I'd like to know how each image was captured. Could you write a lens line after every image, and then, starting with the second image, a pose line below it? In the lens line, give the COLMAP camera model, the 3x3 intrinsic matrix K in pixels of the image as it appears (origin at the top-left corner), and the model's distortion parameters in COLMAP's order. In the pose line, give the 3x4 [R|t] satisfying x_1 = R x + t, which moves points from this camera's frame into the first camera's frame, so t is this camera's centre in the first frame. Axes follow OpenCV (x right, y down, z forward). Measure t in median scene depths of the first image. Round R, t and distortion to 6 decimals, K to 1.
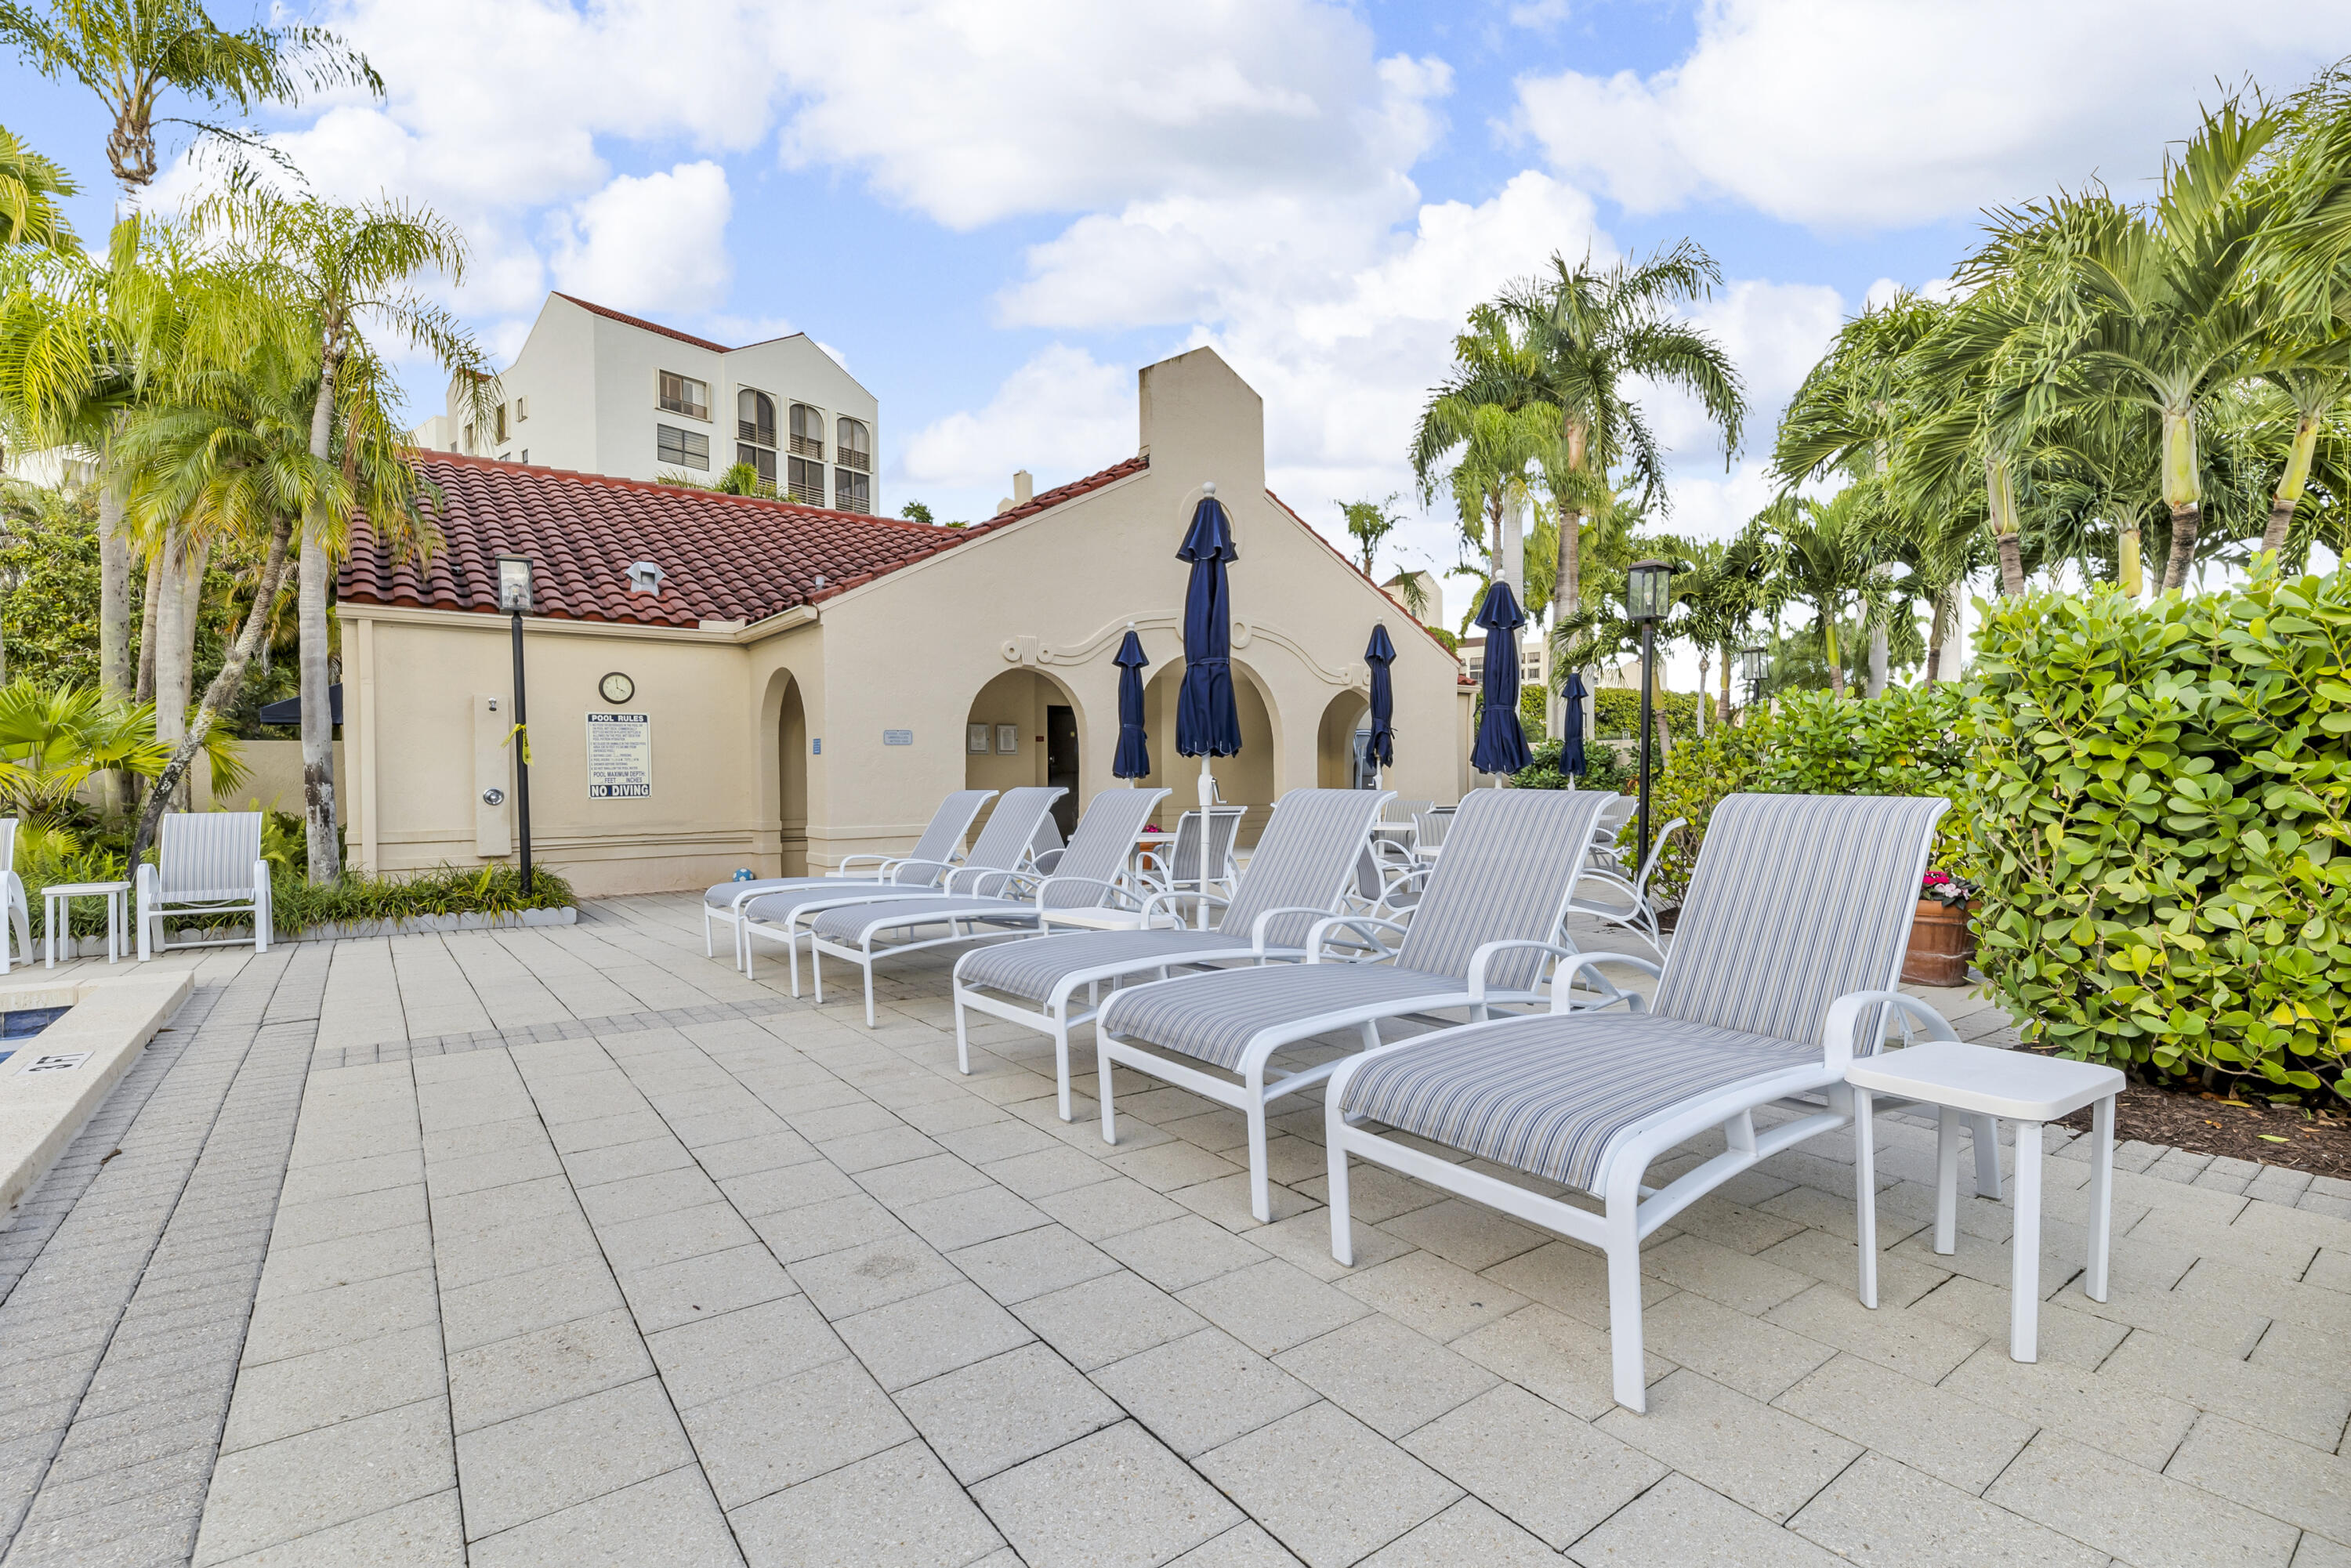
lens RADIAL K [[1075.2, 0, 1175.9], [0, 1075.2, 773.9], [0, 0, 1]] dist [0.000604, -0.000042]
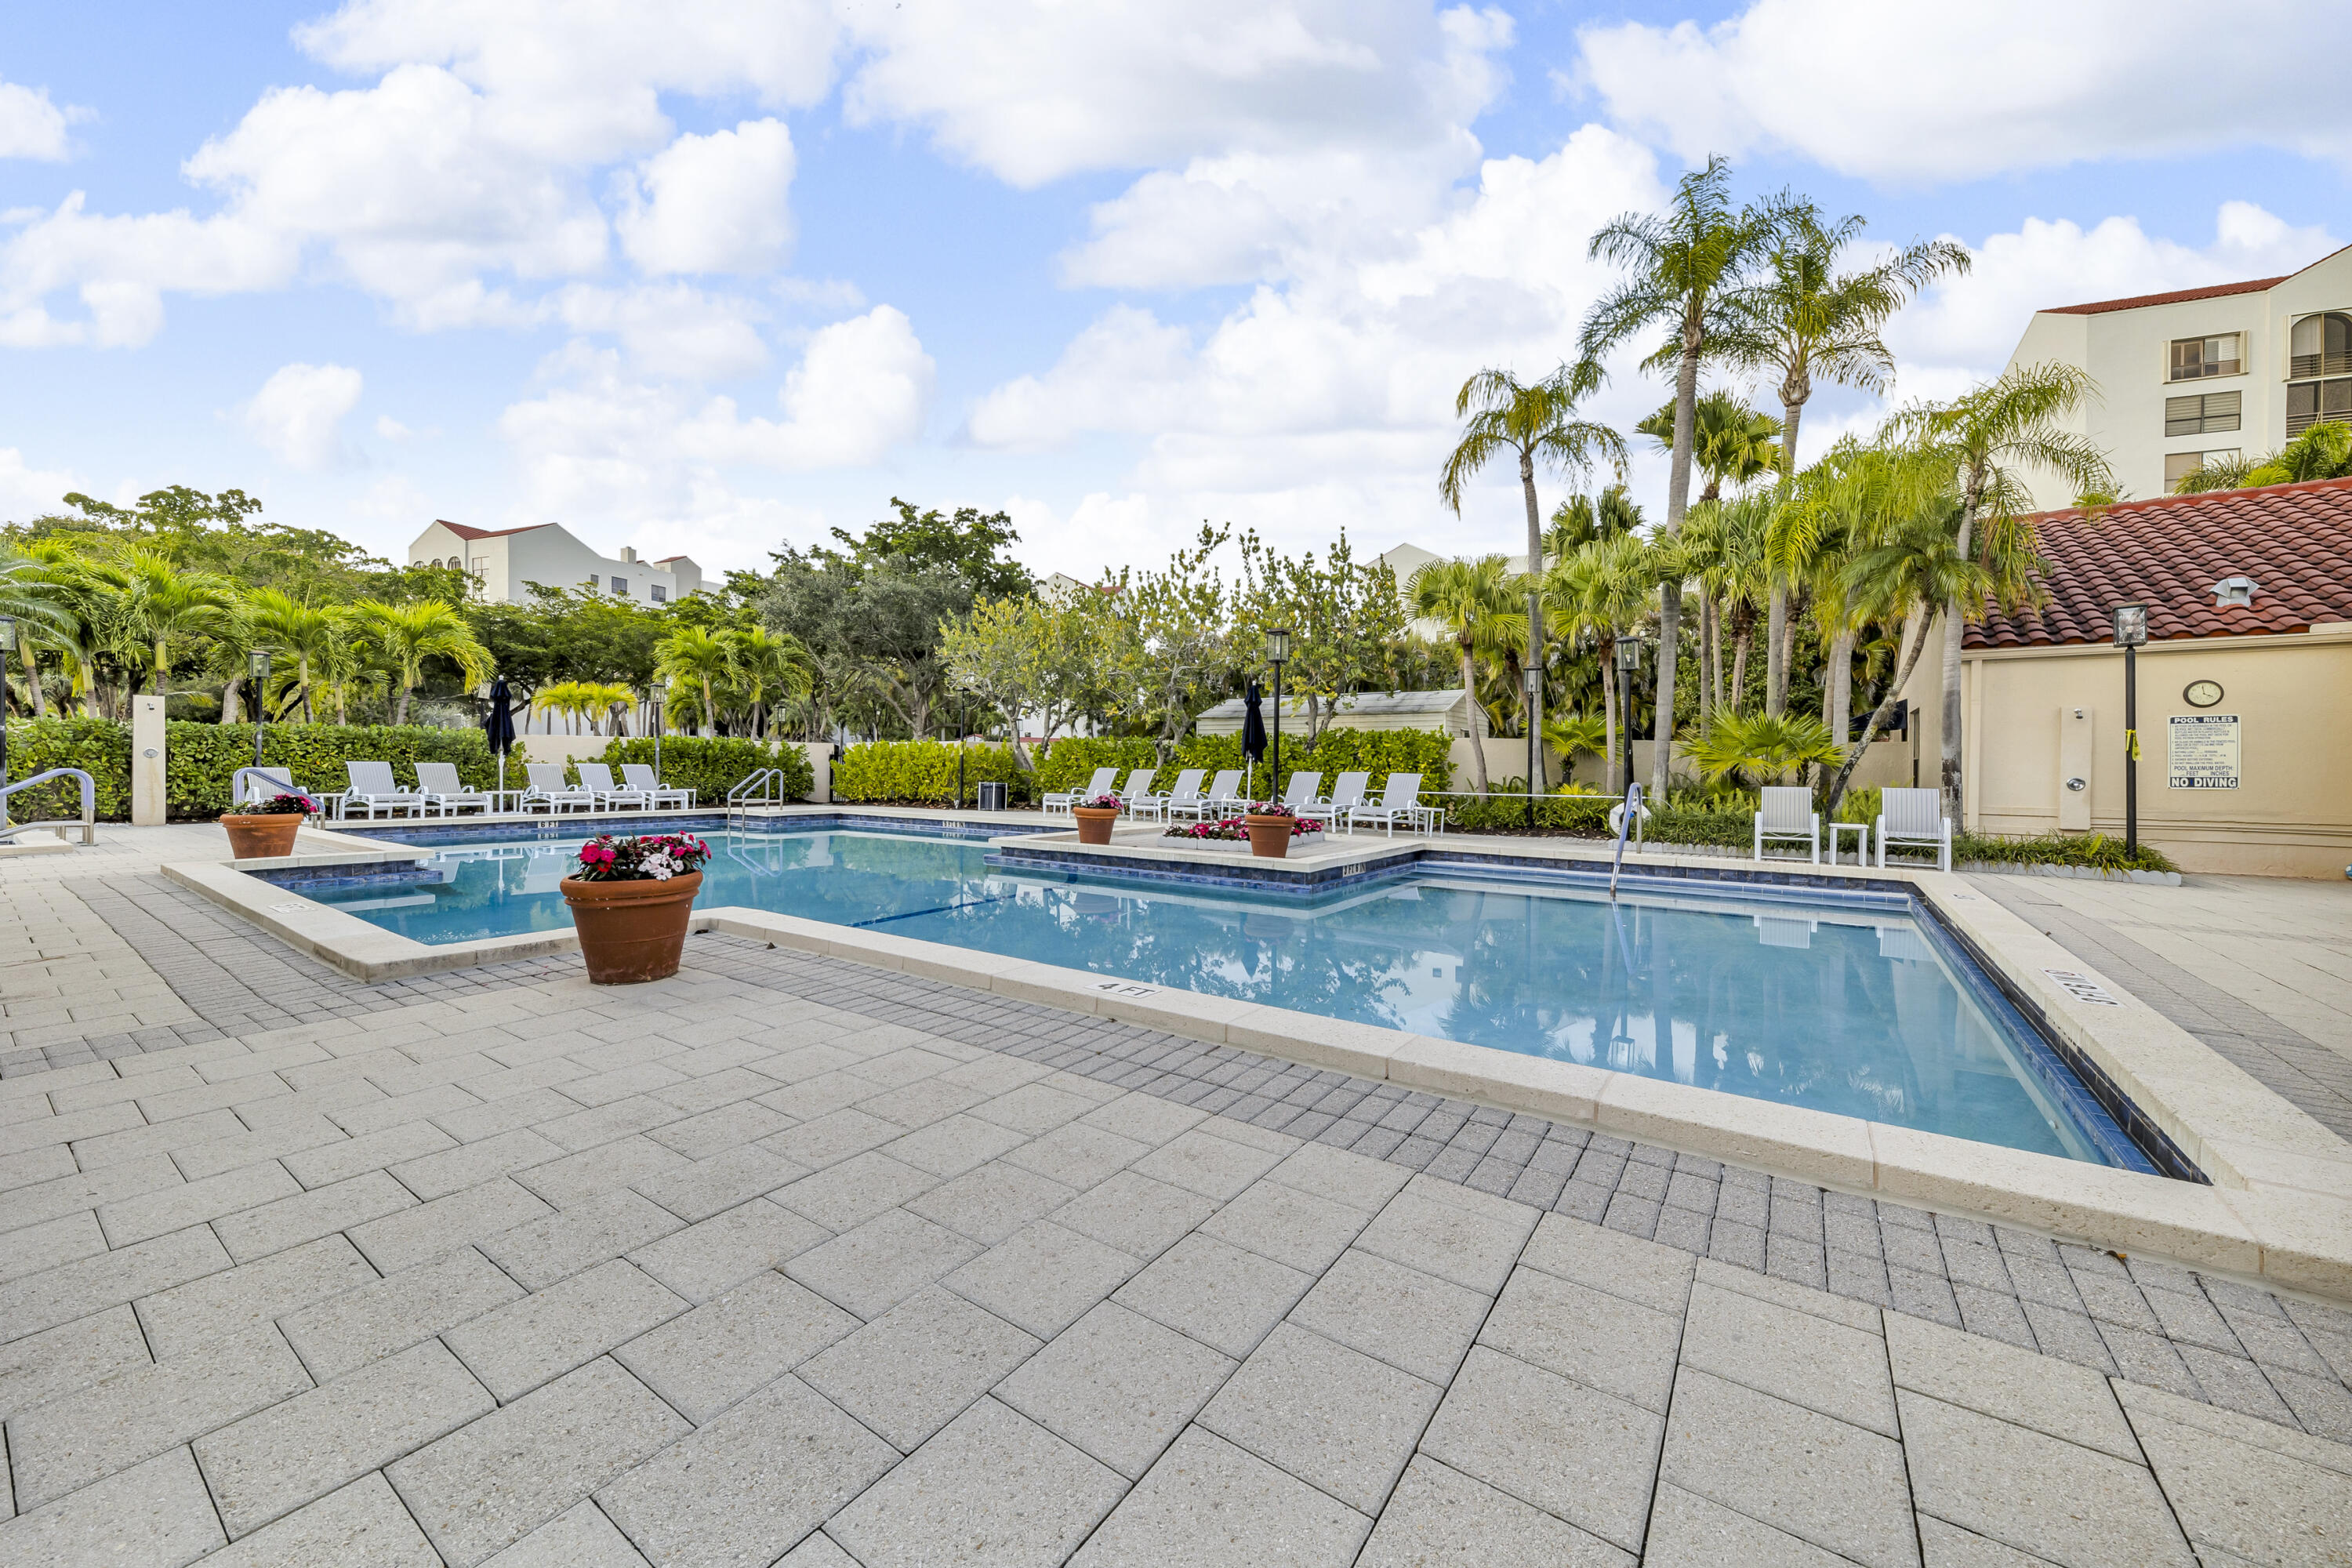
lens RADIAL K [[882.4, 0, 1174.2], [0, 882.4, 772.7], [0, 0, 1]] dist [-0.002259, -0.000493]
pose [[0.290587, 0.018840, -0.956663, 0.075089], [-0.009516, 0.999814, 0.016800, -0.000287], [0.956801, 0.004222, 0.290713, -0.388606]]
